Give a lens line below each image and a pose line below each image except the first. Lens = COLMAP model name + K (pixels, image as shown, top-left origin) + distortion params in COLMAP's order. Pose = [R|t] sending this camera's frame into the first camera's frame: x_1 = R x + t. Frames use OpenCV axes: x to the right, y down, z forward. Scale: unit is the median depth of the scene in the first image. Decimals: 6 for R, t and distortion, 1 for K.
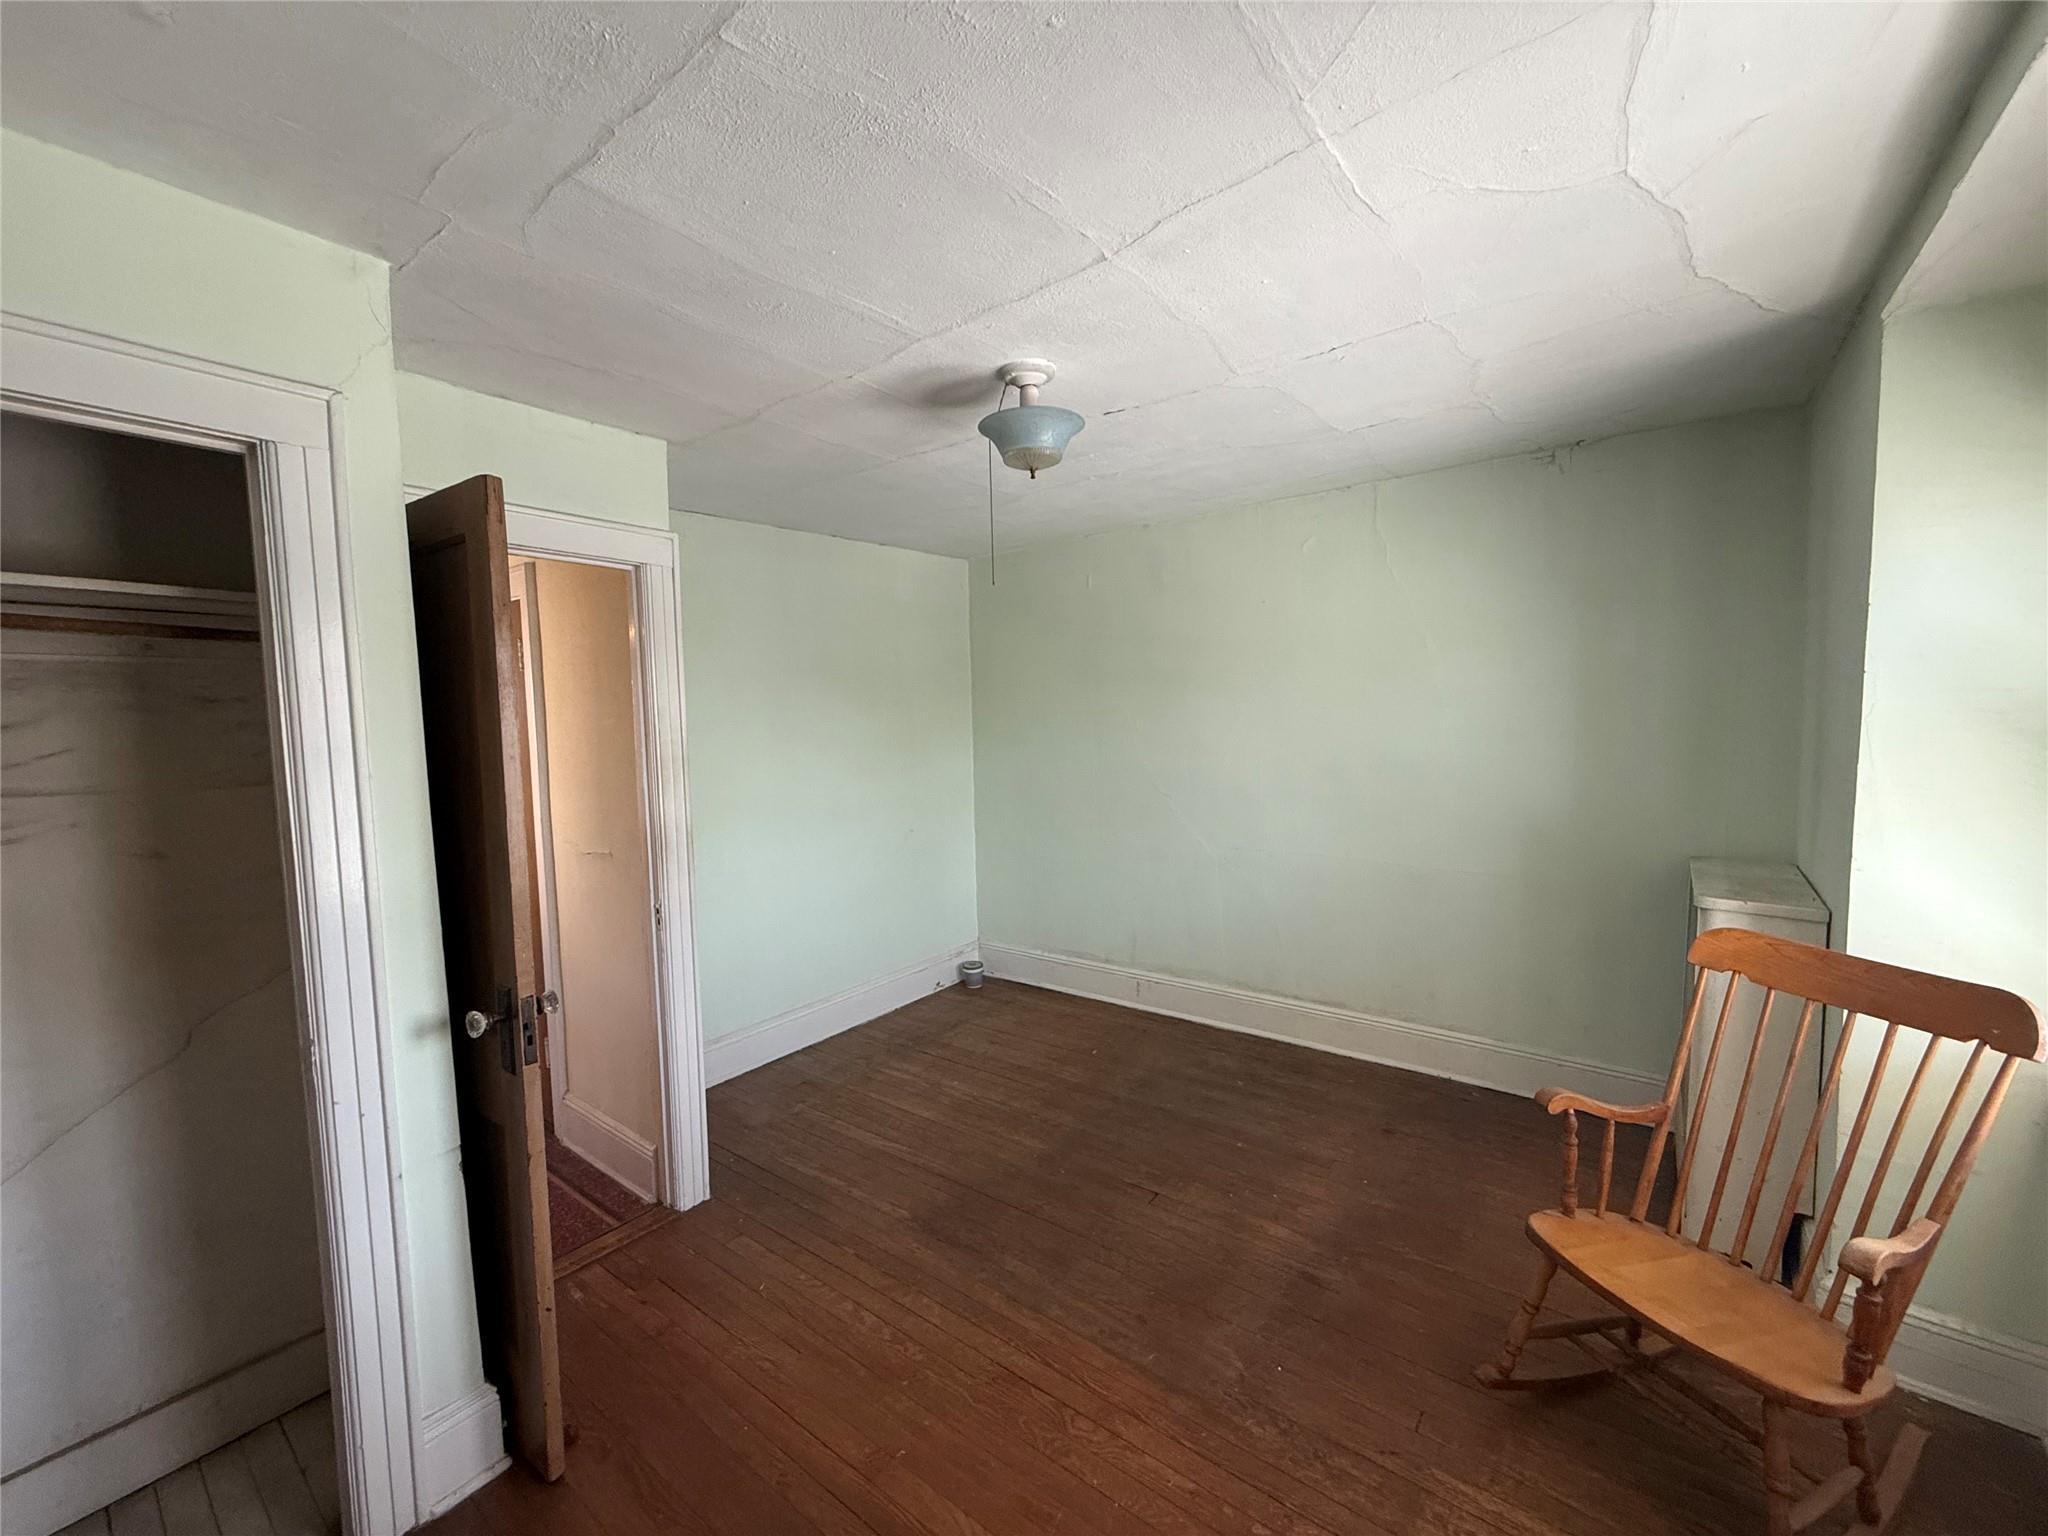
lens RADIAL K [[823.3, 0, 1027.7], [0, 823.3, 764.6], [0, 0, 1]] dist [0.000614, 0.000051]
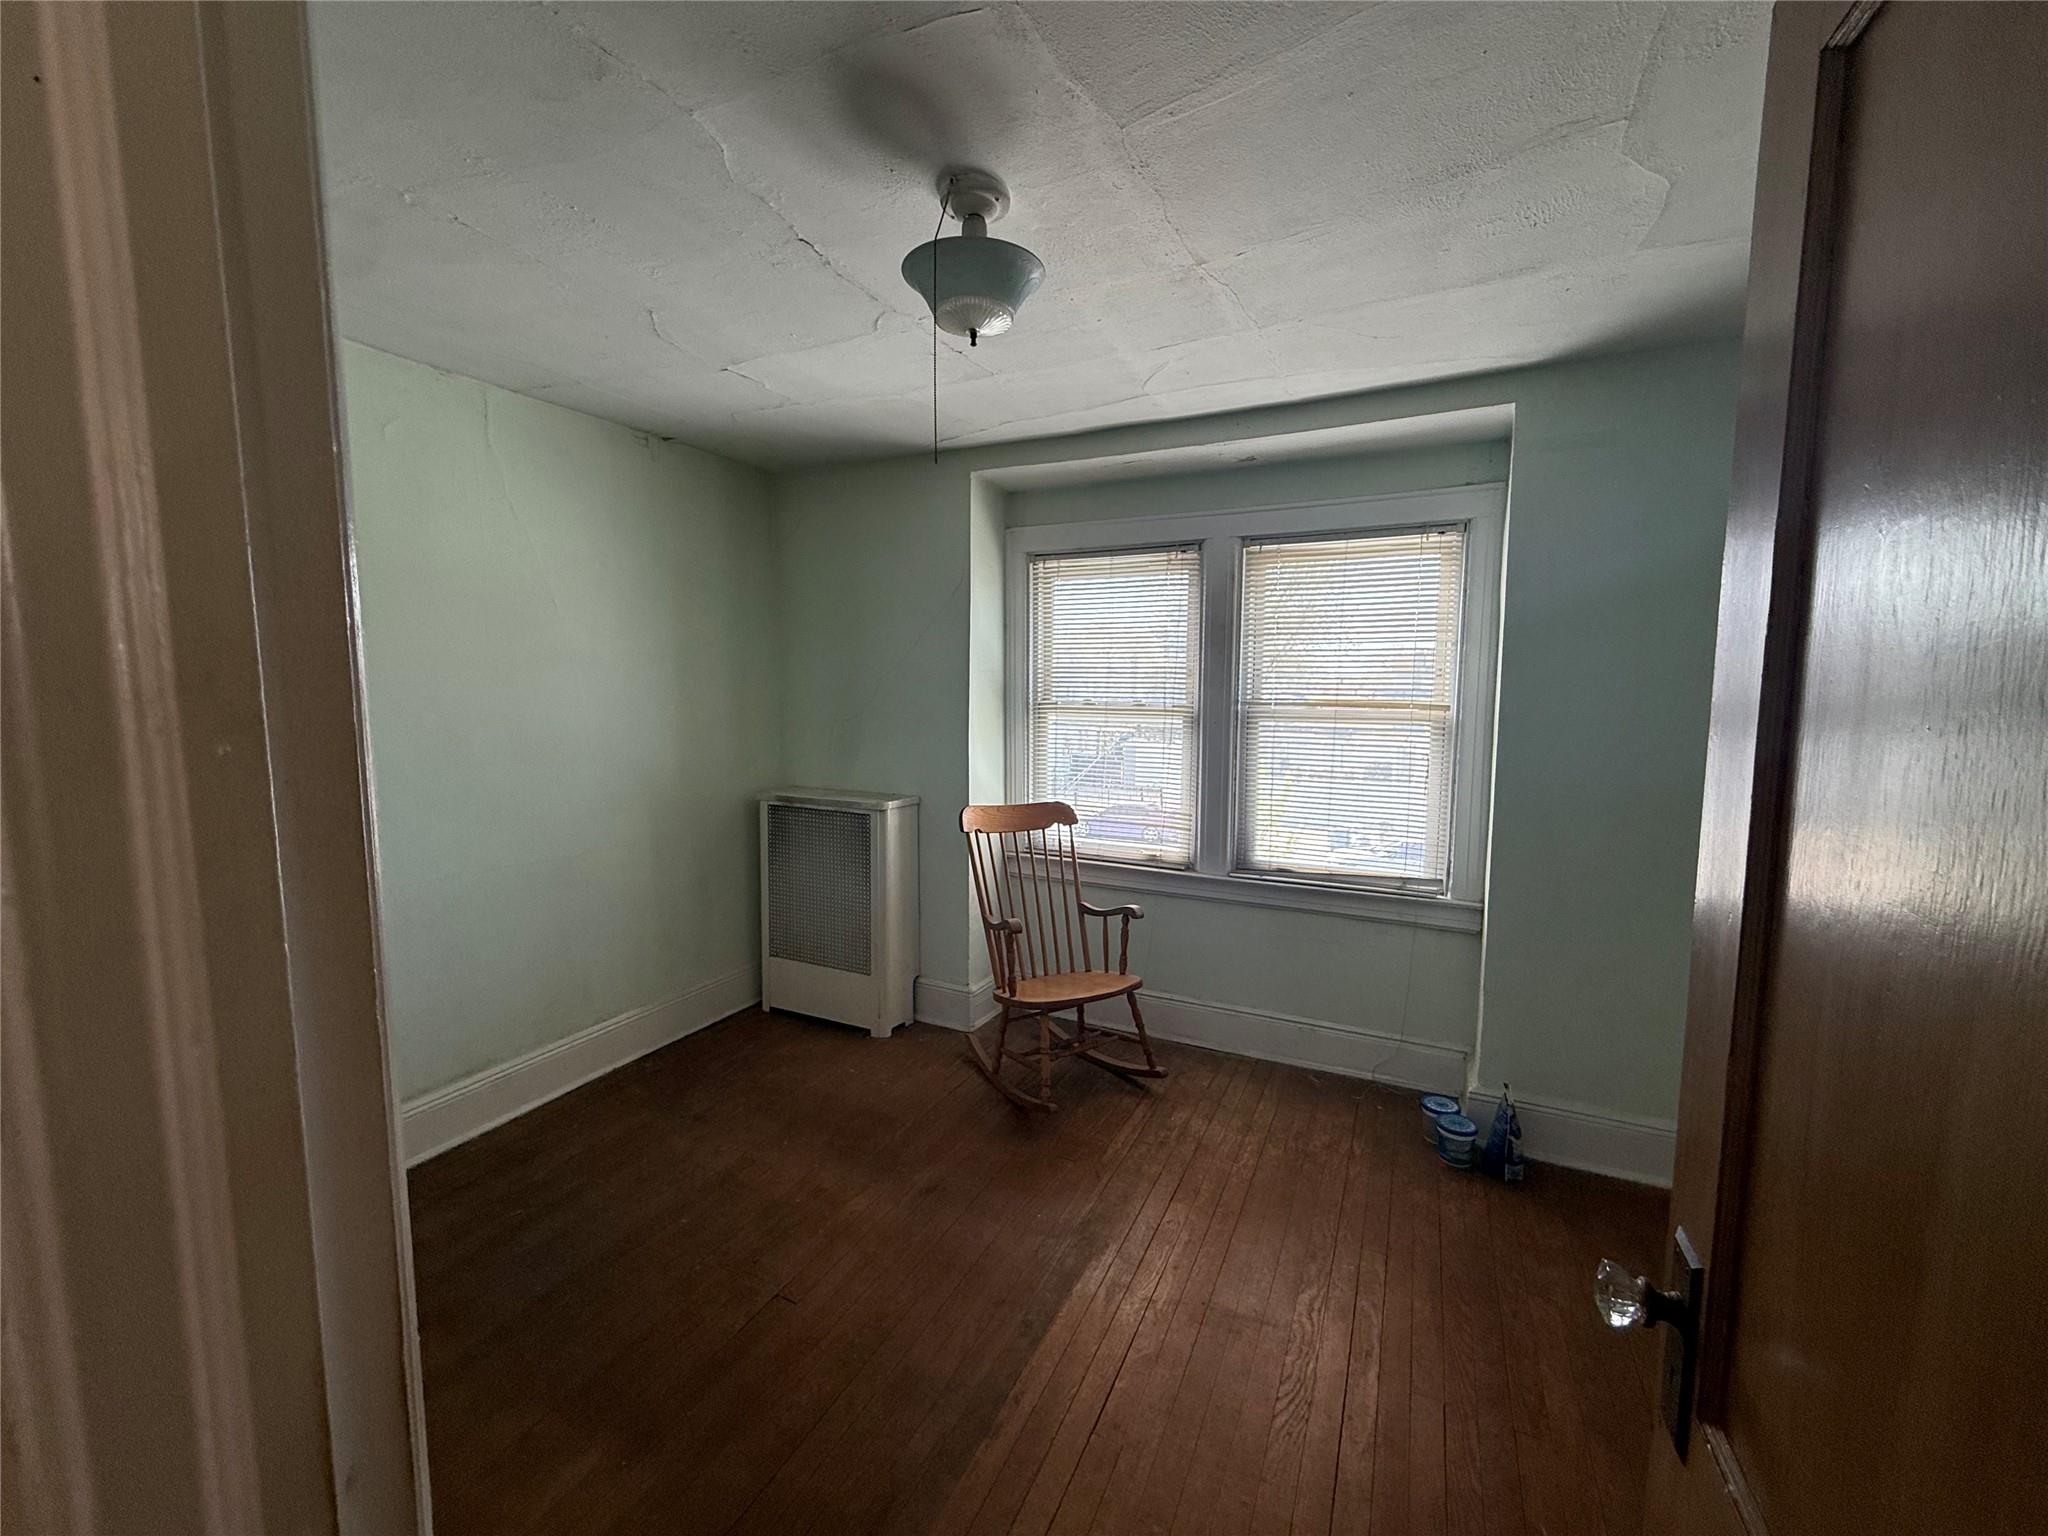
lens RADIAL K [[823.3, 0, 1026.6], [0, 823.3, 769.9], [0, 0, 1]] dist [0.000614, 0.000051]
pose [[-0.193263, -0.087985, 0.977194, -0.484028], [0.066255, 0.992527, 0.102469, -0.024555], [-0.978907, 0.084548, -0.185990, 0.705680]]
